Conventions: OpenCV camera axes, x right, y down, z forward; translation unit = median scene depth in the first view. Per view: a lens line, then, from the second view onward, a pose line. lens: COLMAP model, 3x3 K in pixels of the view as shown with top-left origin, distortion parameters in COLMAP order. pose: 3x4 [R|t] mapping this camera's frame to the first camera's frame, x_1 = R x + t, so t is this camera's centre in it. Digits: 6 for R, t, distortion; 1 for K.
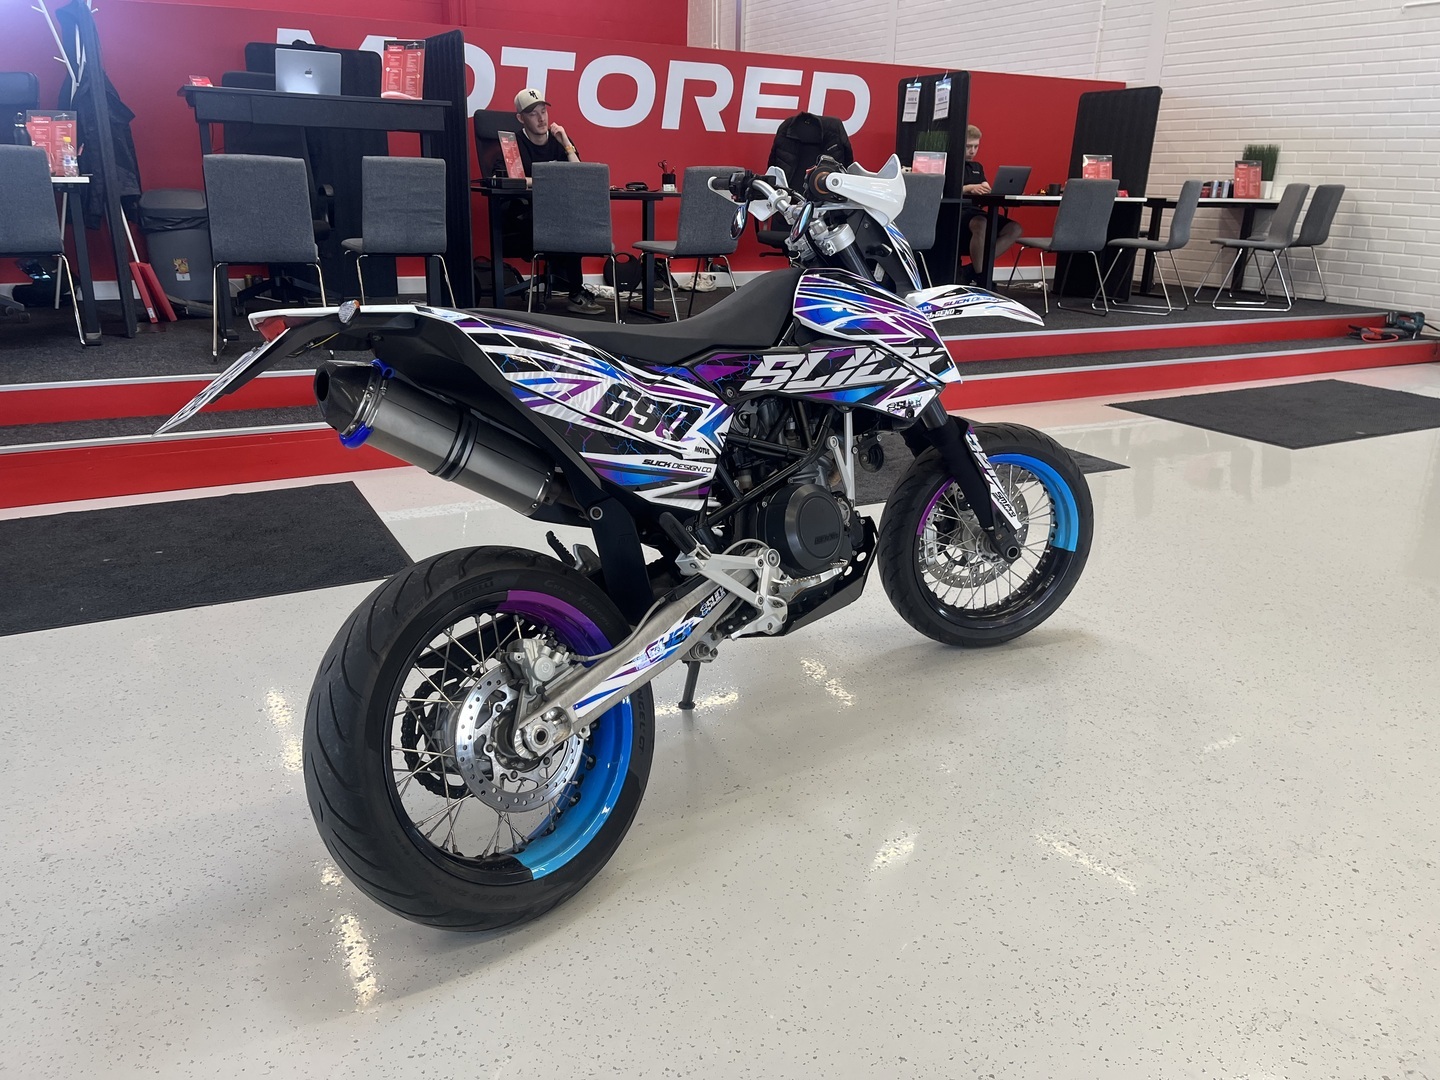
lens RADIAL K [[1089.0, 0, 724.2], [0, 1089.0, 544.6], [0, 0, 1]] dist [0.065641, -0.086358]
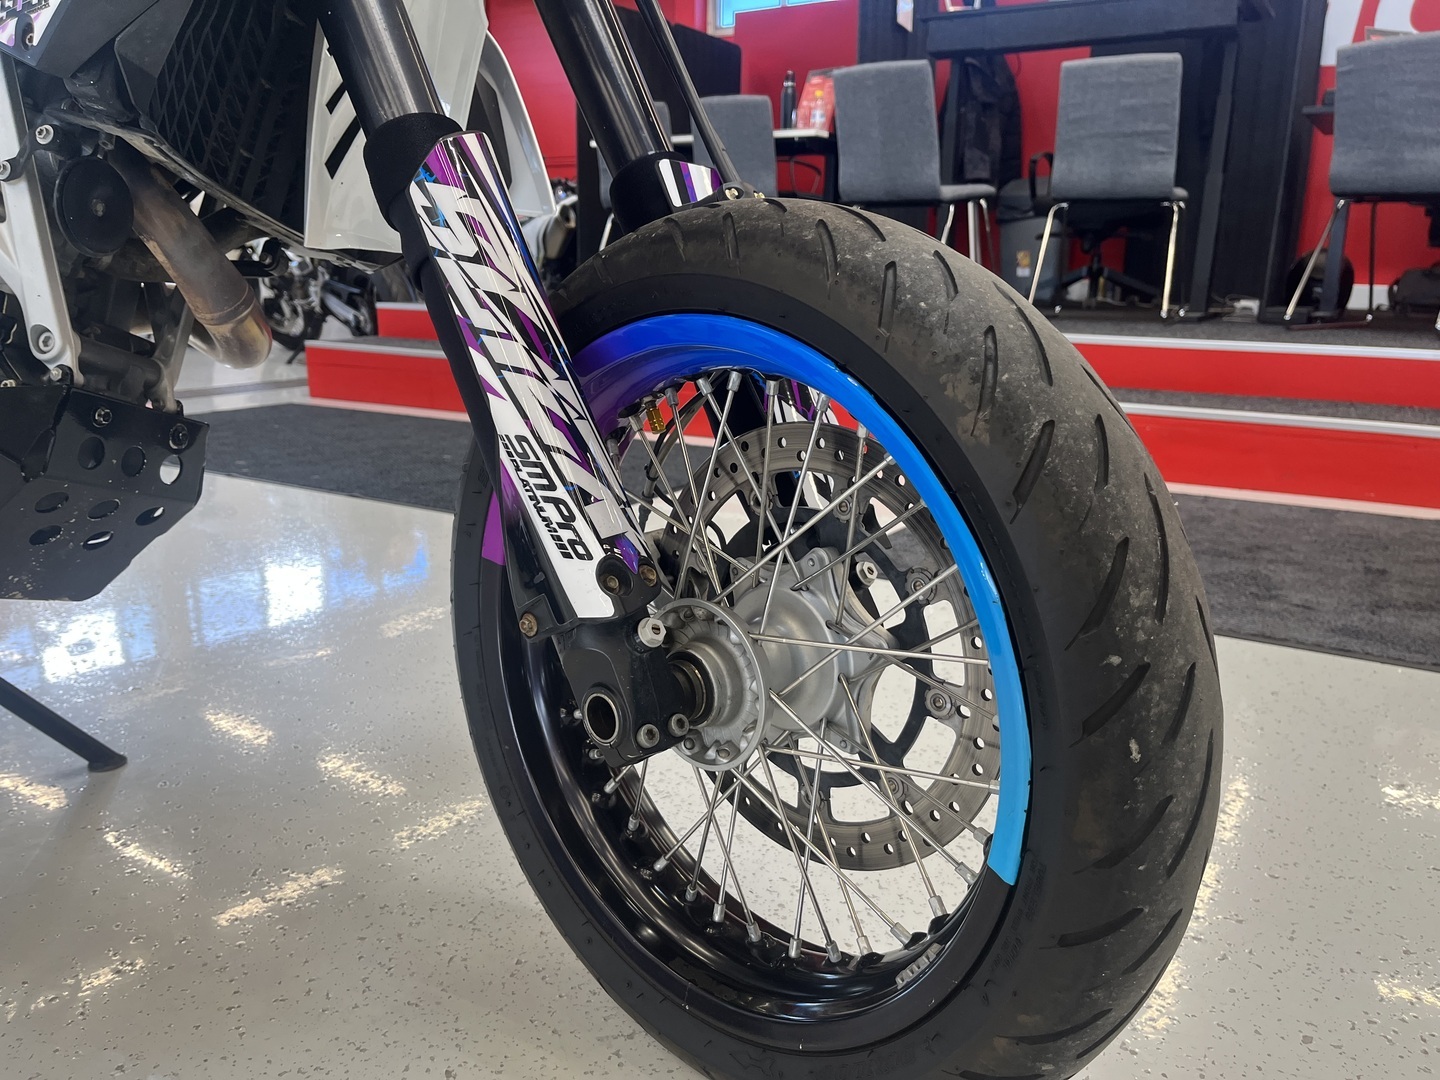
lens RADIAL K [[1094.7, 0, 705.1], [0, 1094.7, 539.0], [0, 0, 1]] dist [0.090812, -0.135194]
pose [[0.486577, 0.200124, -0.850408, 0.562235], [-0.279508, 0.957907, 0.065496, -0.062600], [0.827719, 0.205827, 0.522031, 1.058561]]
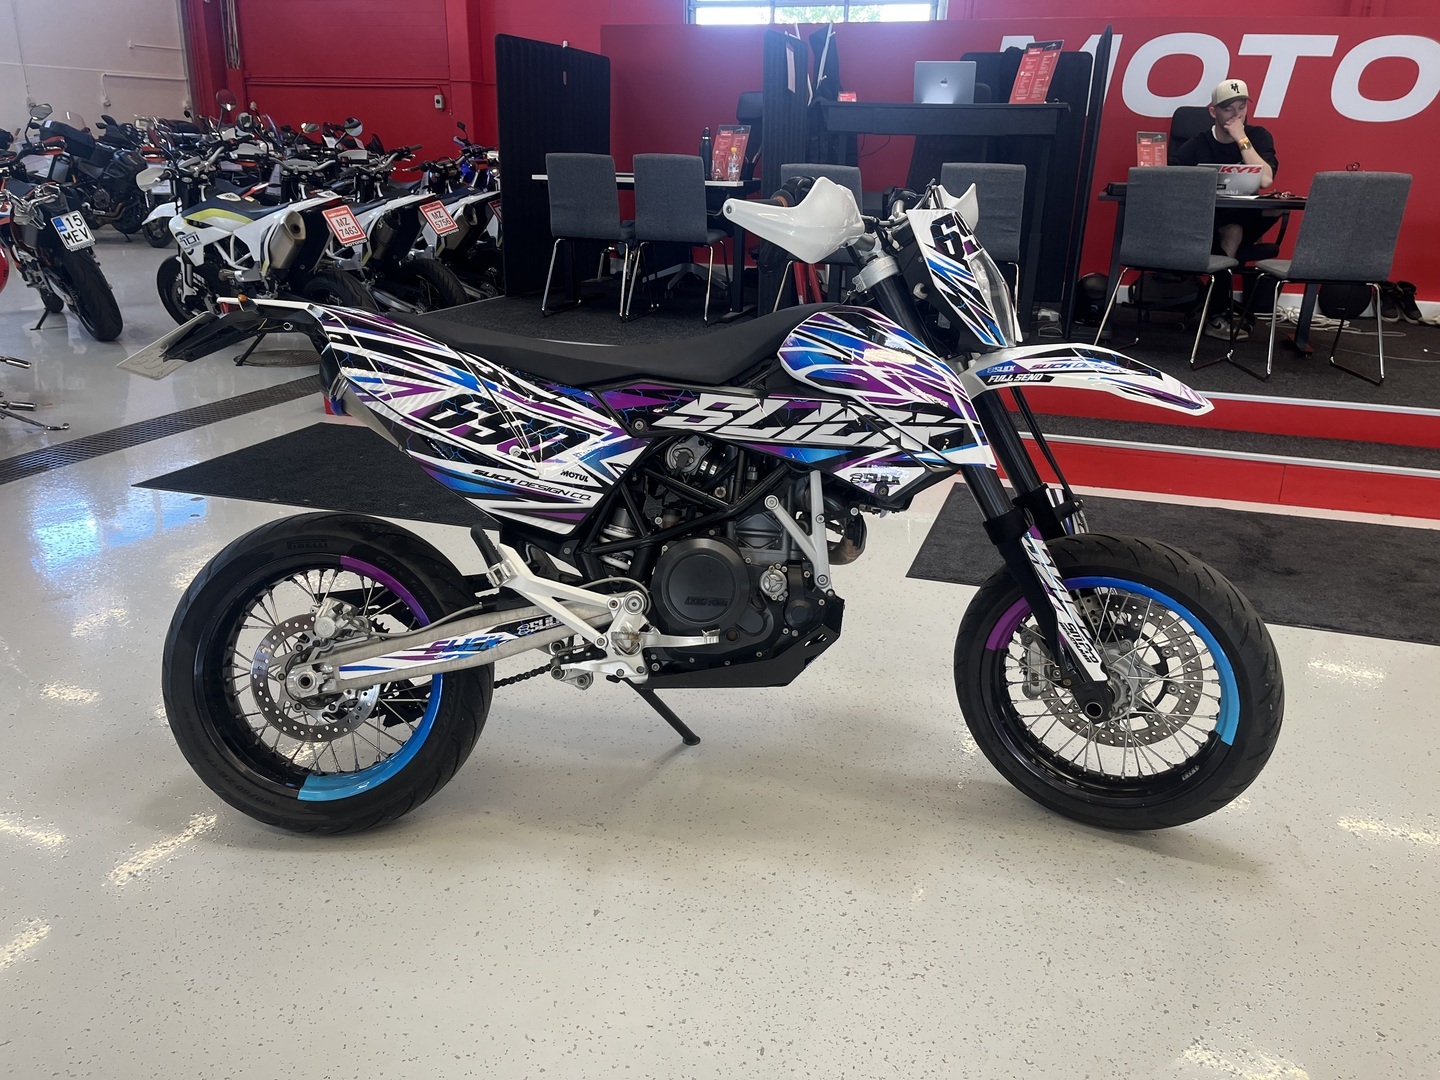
lens RADIAL K [[1089.0, 0, 724.2], [0, 1089.0, 544.6], [0, 0, 1]] dist [0.065641, -0.086358]
pose [[0.696643, 0.236205, -0.677418, 0.675472], [-0.233602, 0.967471, 0.097110, -0.136843], [0.678320, 0.090595, 0.729160, 0.334612]]
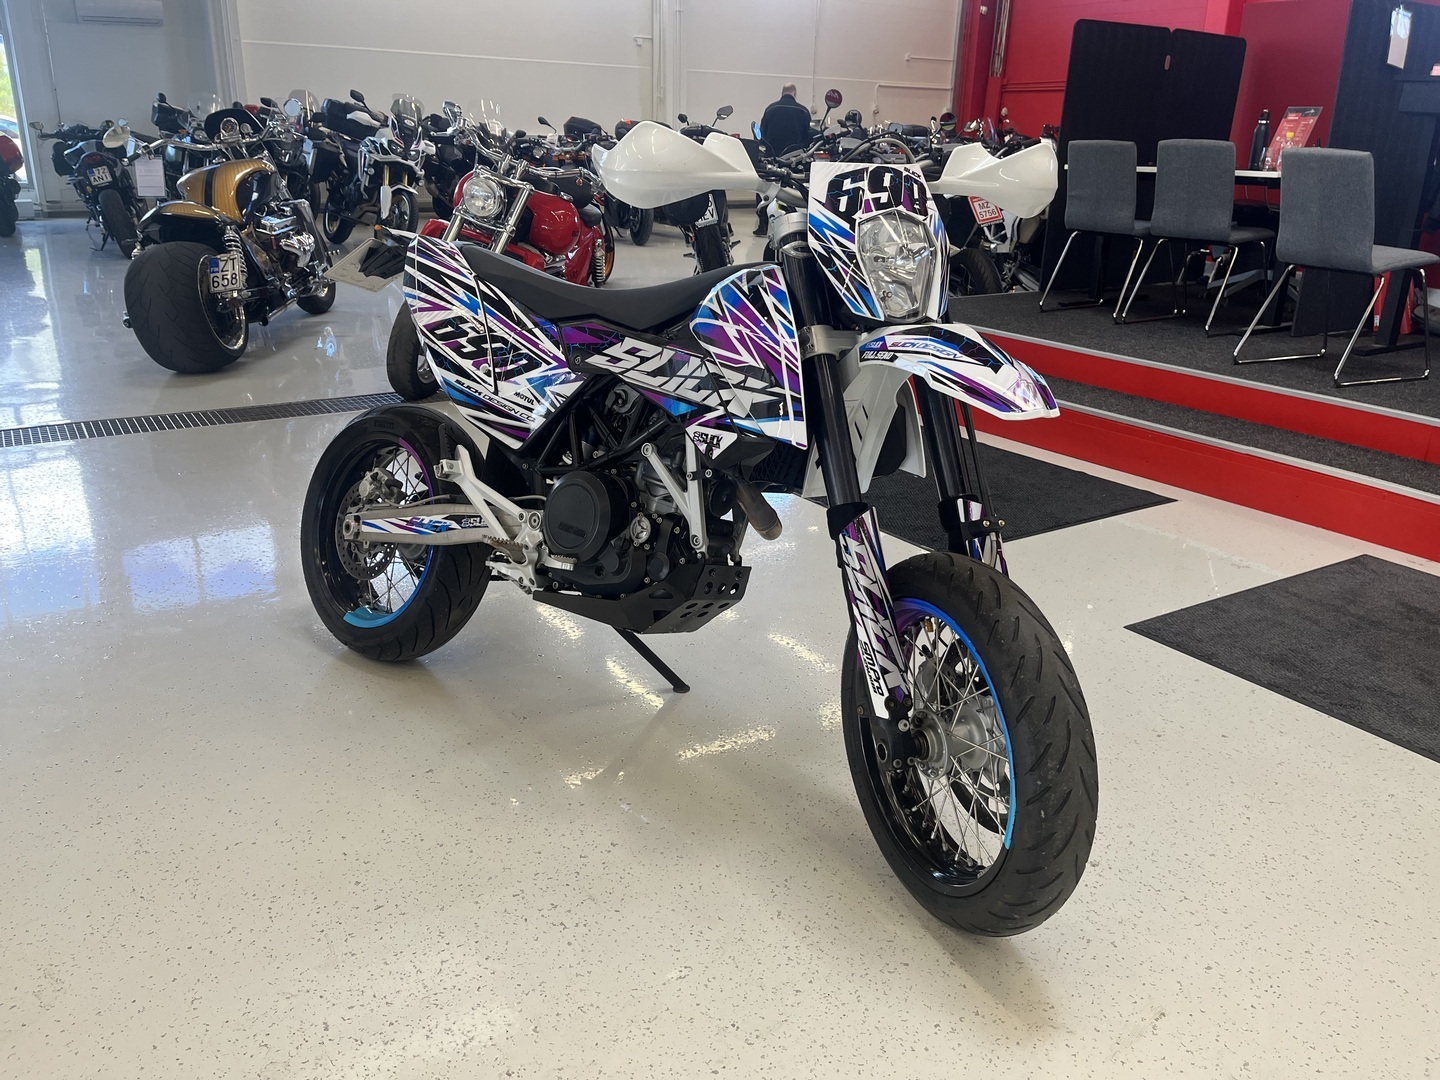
lens RADIAL K [[1089.0, 0, 724.2], [0, 1089.0, 544.6], [0, 0, 1]] dist [0.065641, -0.086358]
pose [[0.090647, 0.326566, -0.940818, 0.965262], [-0.336001, 0.899343, 0.279796, -0.293443], [0.937490, 0.290753, 0.191249, 0.908346]]
